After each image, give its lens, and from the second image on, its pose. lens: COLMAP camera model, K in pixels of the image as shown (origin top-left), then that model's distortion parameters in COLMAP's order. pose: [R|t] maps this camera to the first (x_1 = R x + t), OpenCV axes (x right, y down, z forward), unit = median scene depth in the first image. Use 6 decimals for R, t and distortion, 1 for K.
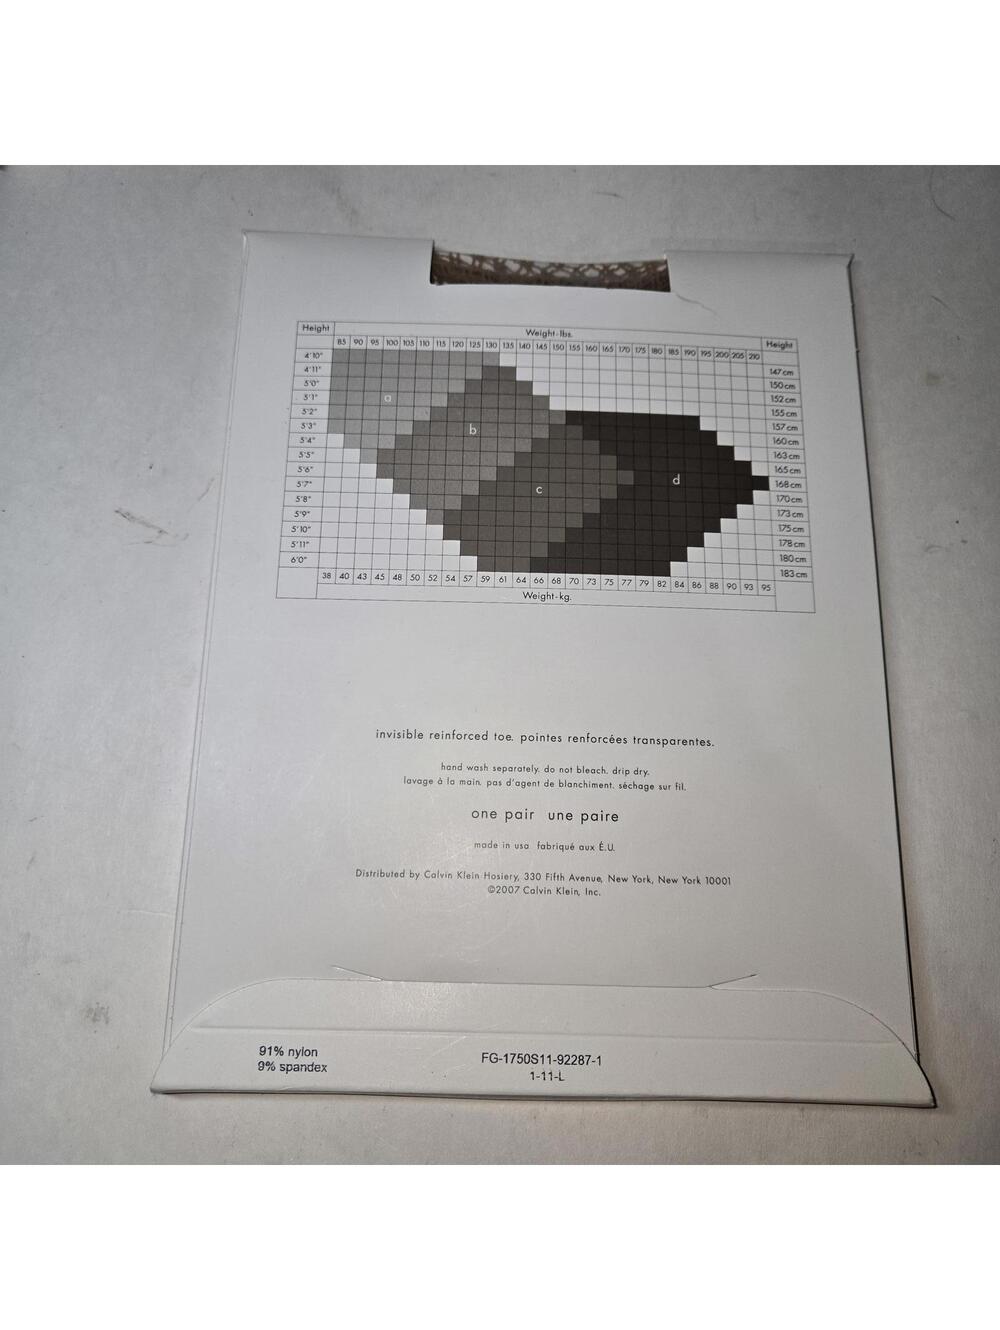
lens RADIAL K [[945.4, 0, 500.0], [0, 945.4, 665.0], [0, 0, 1]] dist [0.067865, -0.139067]
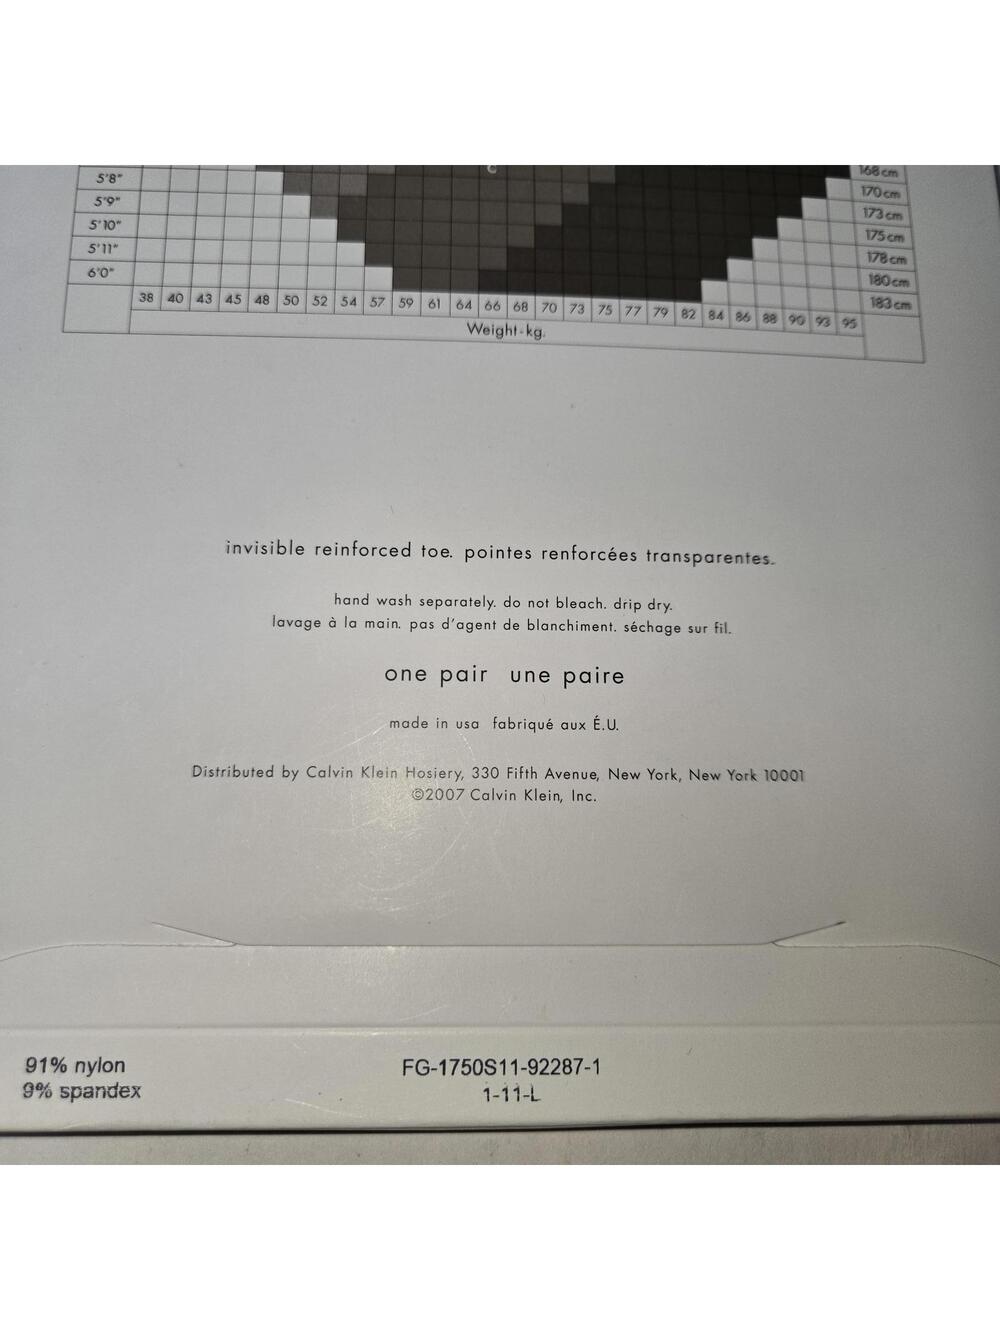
lens RADIAL K [[964.0, 0, 500.0], [0, 964.0, 665.0], [0, 0, 1]] dist [0.002376, -0.010511]
pose [[0.999331, -0.011429, 0.034738, 0.021241], [0.009620, 0.998610, 0.051821, 0.112293], [-0.035282, -0.051452, 0.998052, 0.354932]]
